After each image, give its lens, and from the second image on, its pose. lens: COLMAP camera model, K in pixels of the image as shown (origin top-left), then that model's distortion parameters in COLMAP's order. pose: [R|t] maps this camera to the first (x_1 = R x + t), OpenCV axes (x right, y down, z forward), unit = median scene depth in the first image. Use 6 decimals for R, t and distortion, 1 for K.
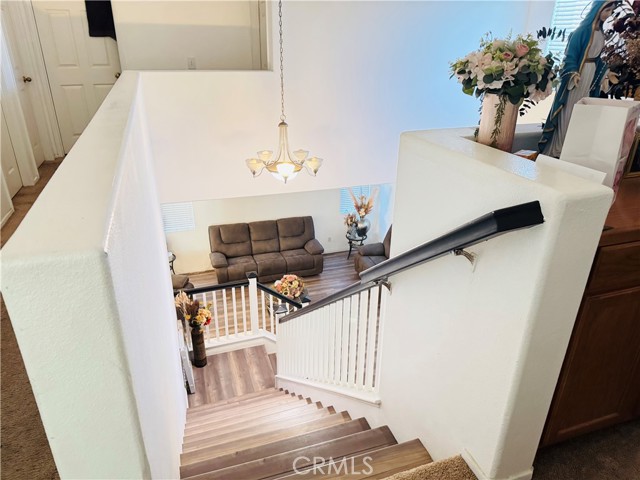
lens RADIAL K [[444.9, 0, 319.4], [0, 444.9, 239.6], [0, 0, 1]] dist [0.058863, -0.075579]
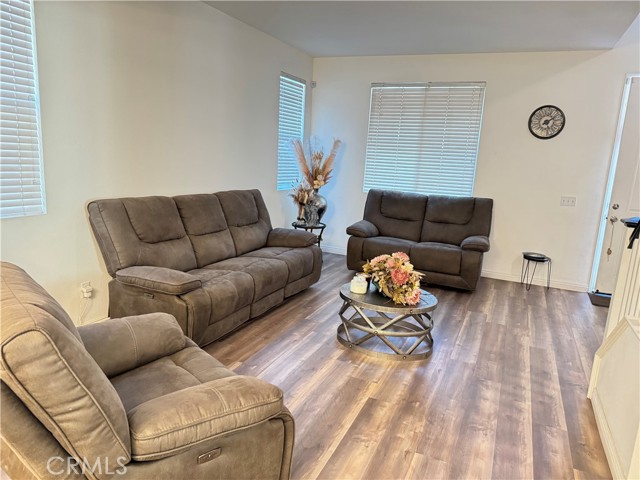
lens RADIAL K [[444.9, 0, 317.3], [0, 444.9, 242.7], [0, 0, 1]] dist [0.058863, -0.075579]
pose [[0.692162, -0.119951, 0.711704, -0.363477], [0.254326, 0.963378, -0.084975, 0.073852], [-0.675448, 0.239822, 0.697321, 0.602202]]
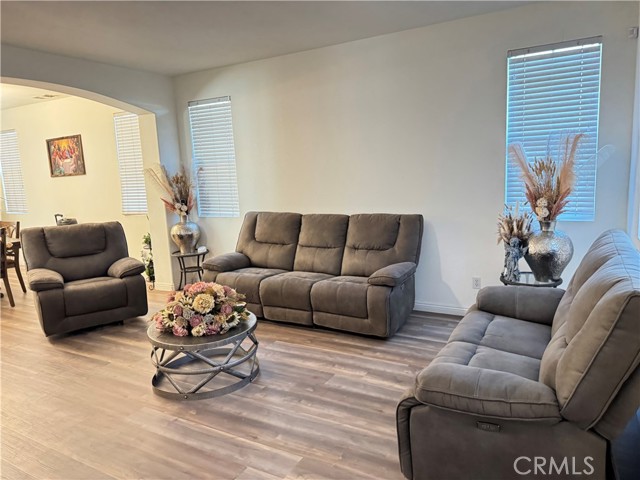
lens RADIAL K [[444.9, 0, 317.0], [0, 444.9, 239.5], [0, 0, 1]] dist [0.058863, -0.075579]
pose [[0.648667, 0.072518, -0.757610, 0.262797], [-0.248292, 0.961150, -0.120588, 0.053630], [0.719432, 0.266330, 0.641472, 0.652125]]
